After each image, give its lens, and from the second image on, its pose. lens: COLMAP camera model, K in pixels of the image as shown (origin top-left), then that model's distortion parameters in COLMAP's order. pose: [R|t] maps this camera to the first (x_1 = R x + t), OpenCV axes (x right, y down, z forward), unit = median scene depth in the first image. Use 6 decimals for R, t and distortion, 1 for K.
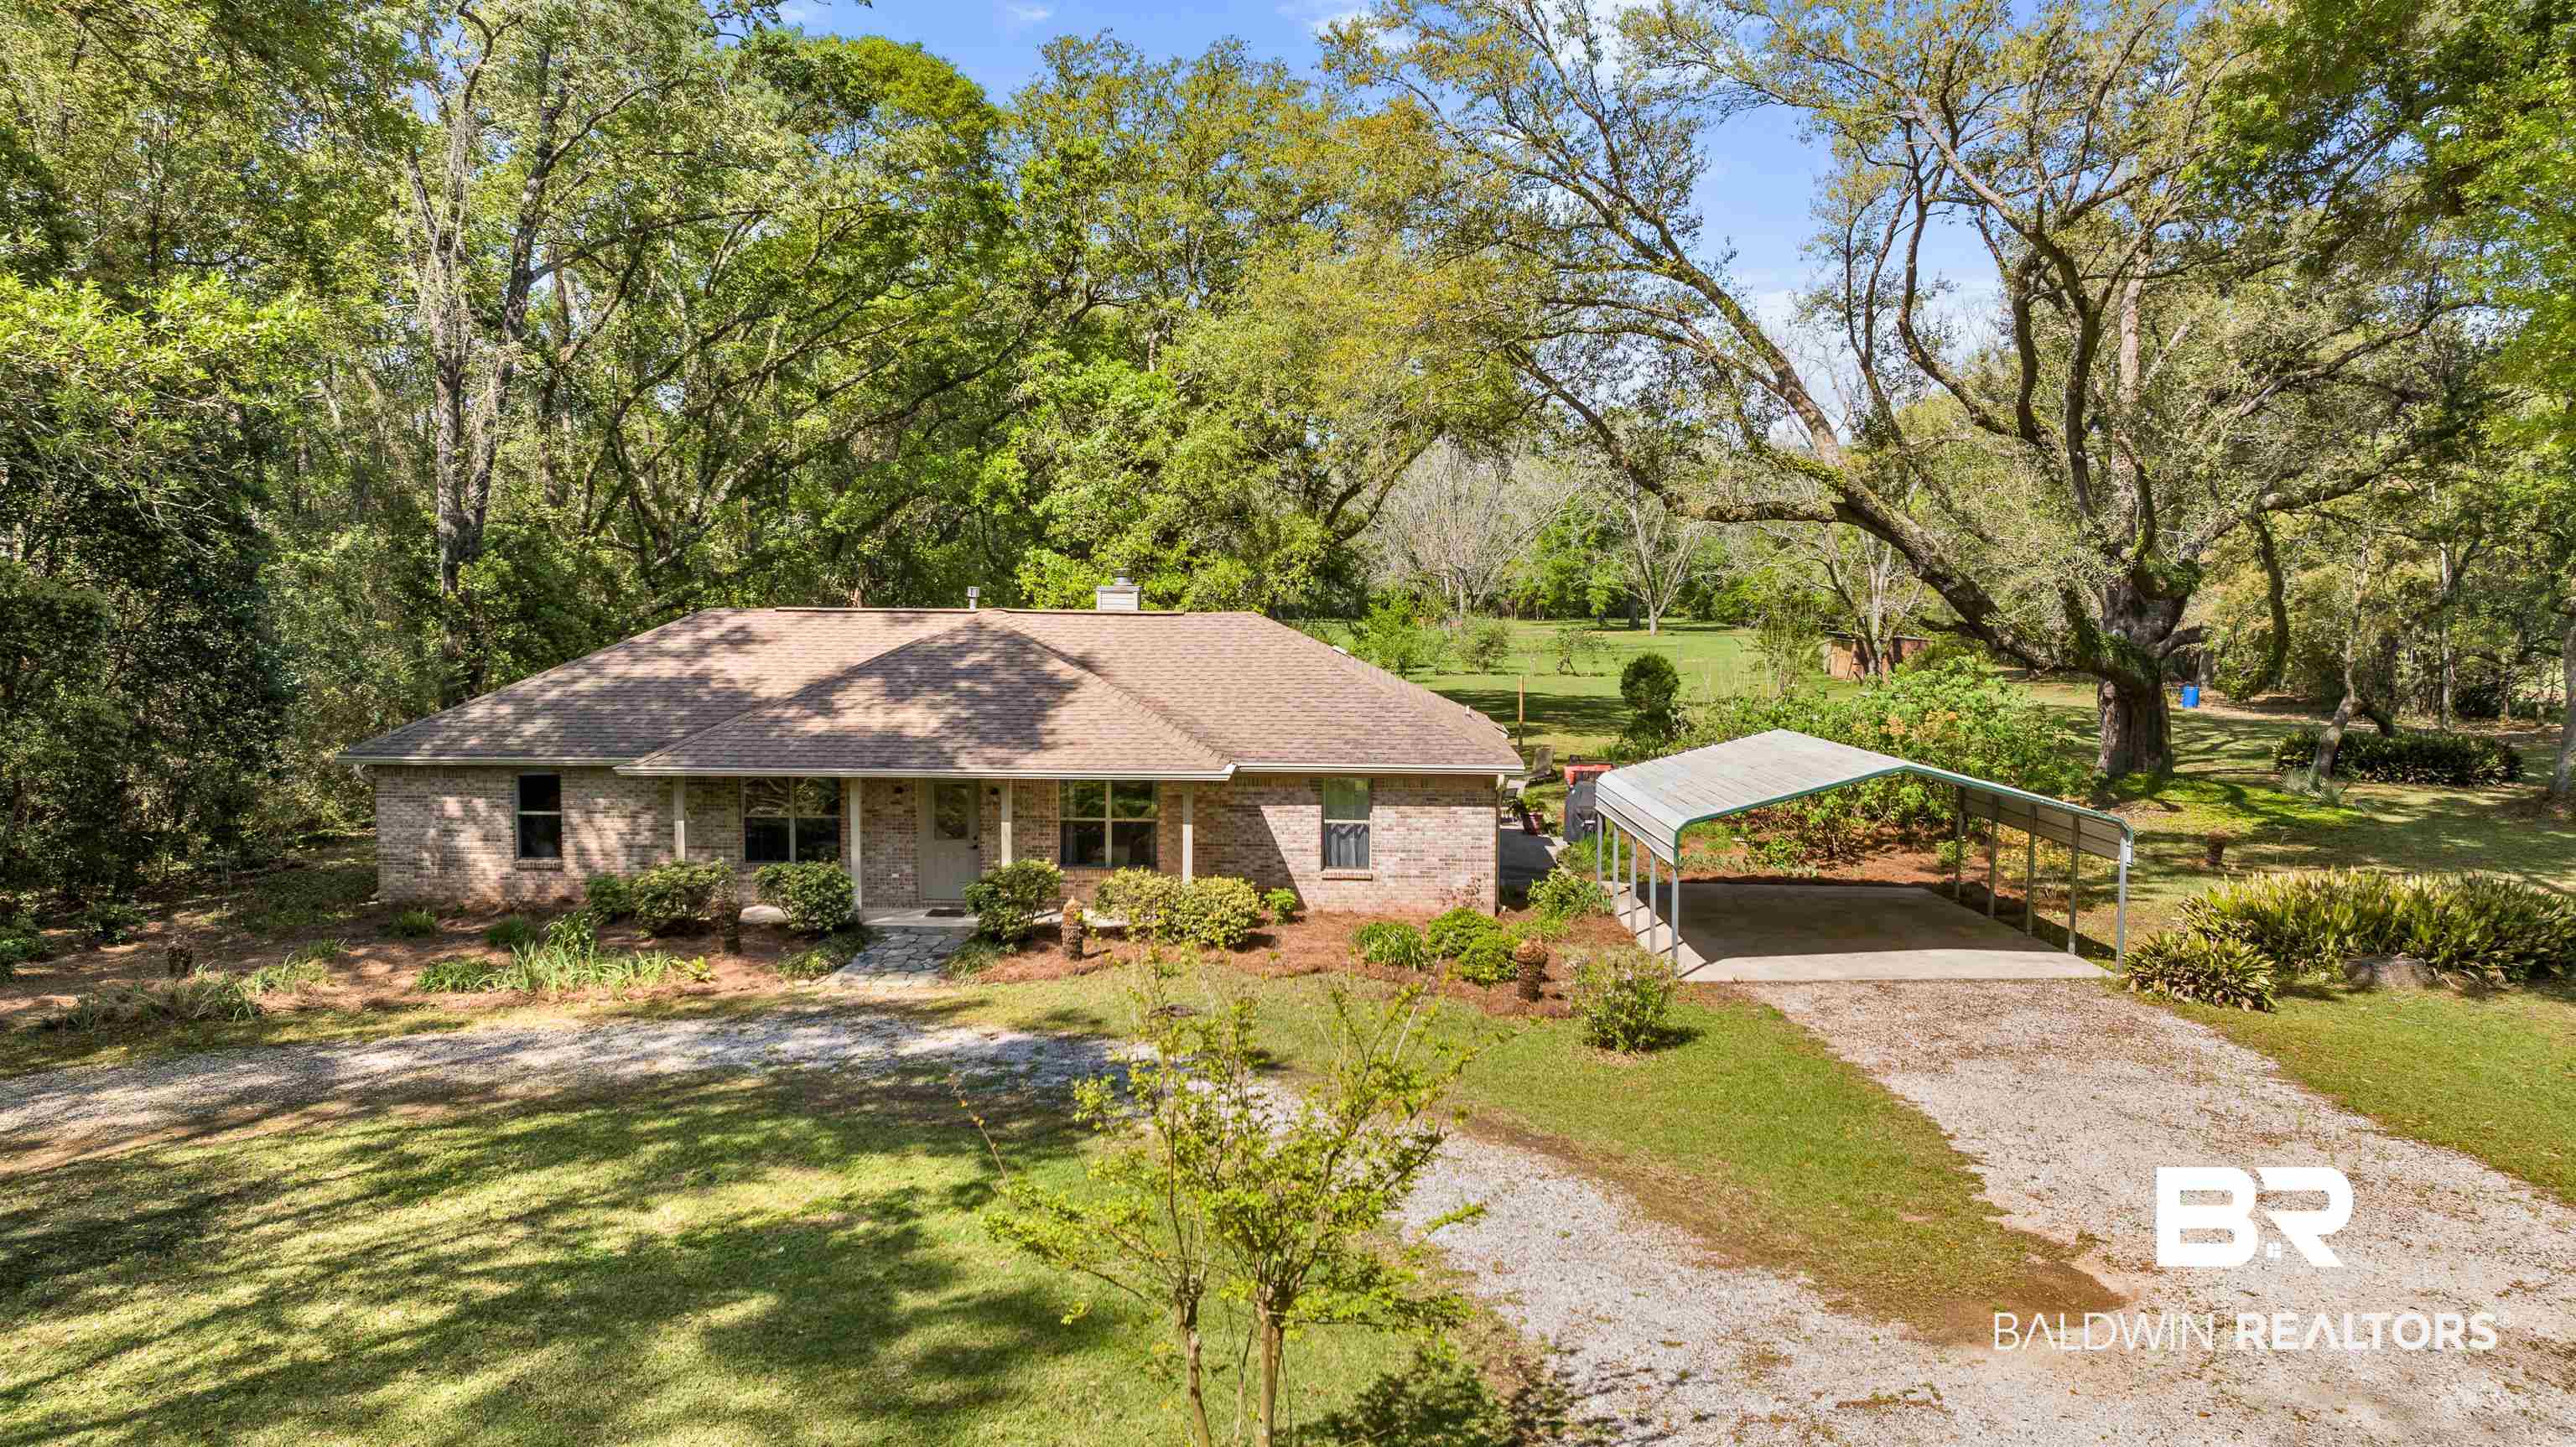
lens RADIAL K [[1783.7, 0, 1291.7], [0, 1783.7, 735.5], [0, 0, 1]] dist [-0.050887, 0.046232]
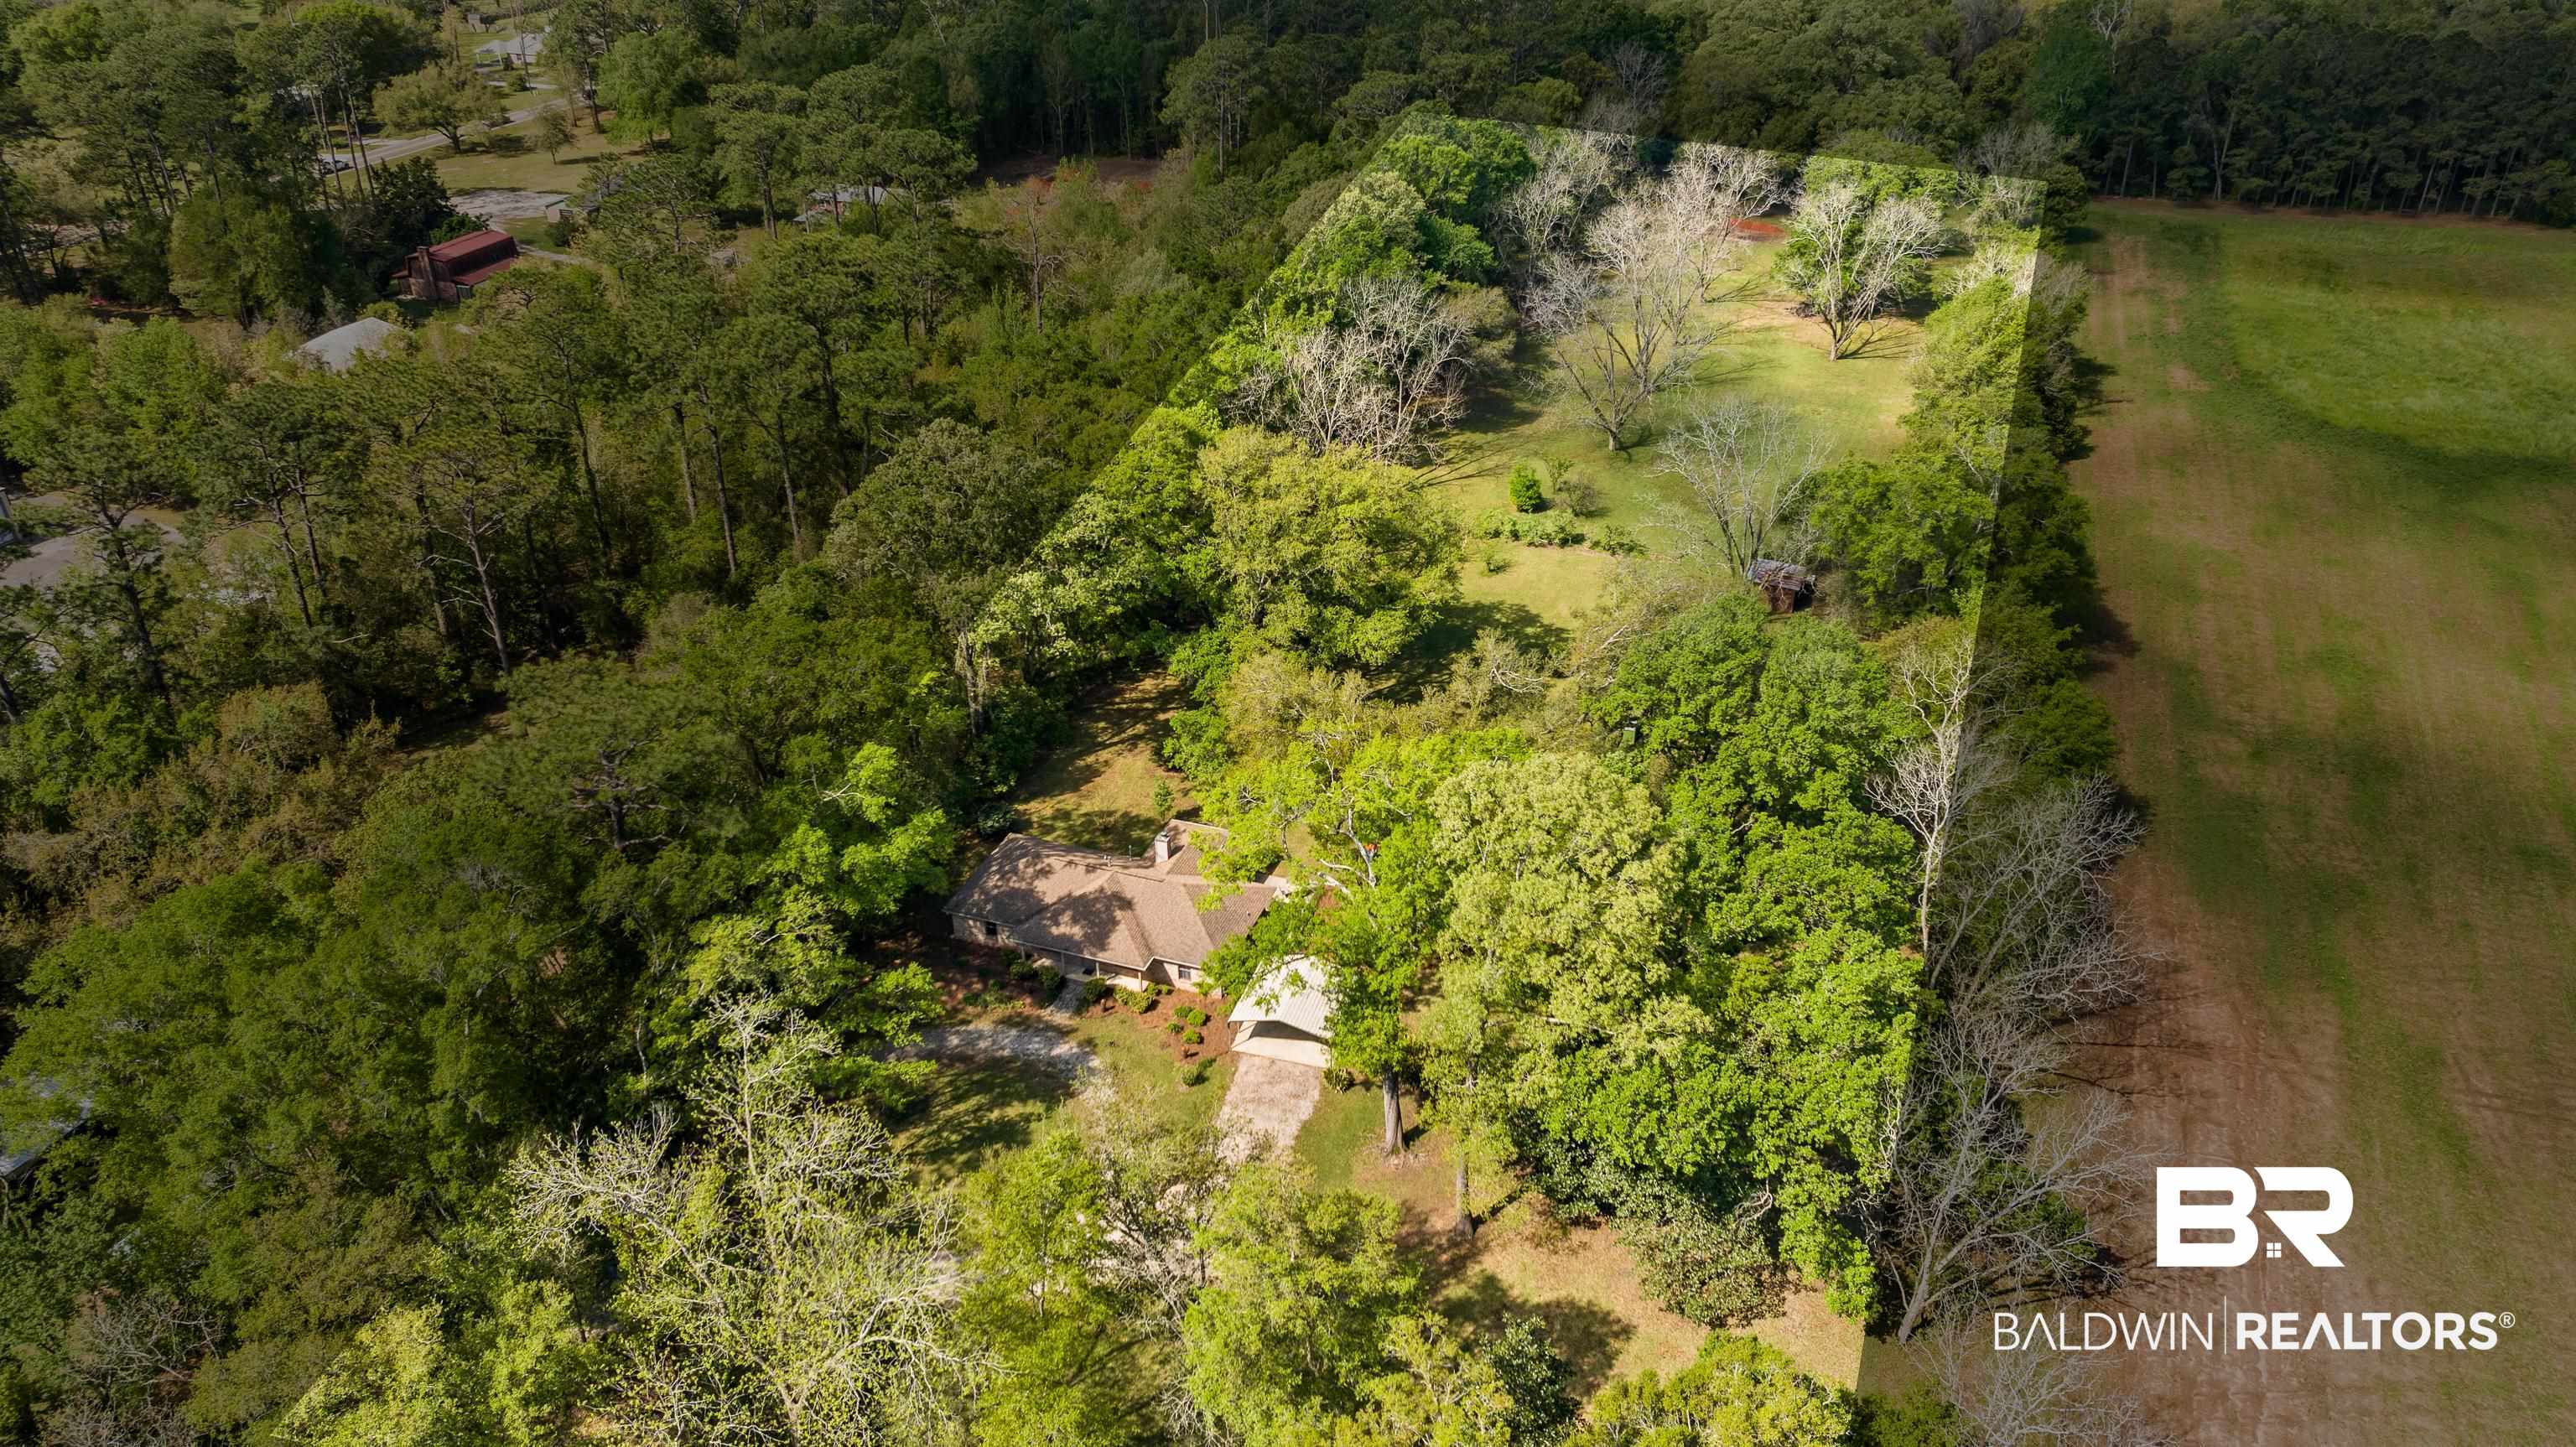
lens RADIAL K [[1783.7, 0, 1291.7], [0, 1783.7, 735.5], [0, 0, 1]] dist [-0.050887, 0.046232]
pose [[0.944130, 0.146387, -0.295277, 1.275692], [-0.003496, 0.900339, 0.435175, -2.028282], [0.329554, -0.409830, 0.850549, -1.907602]]
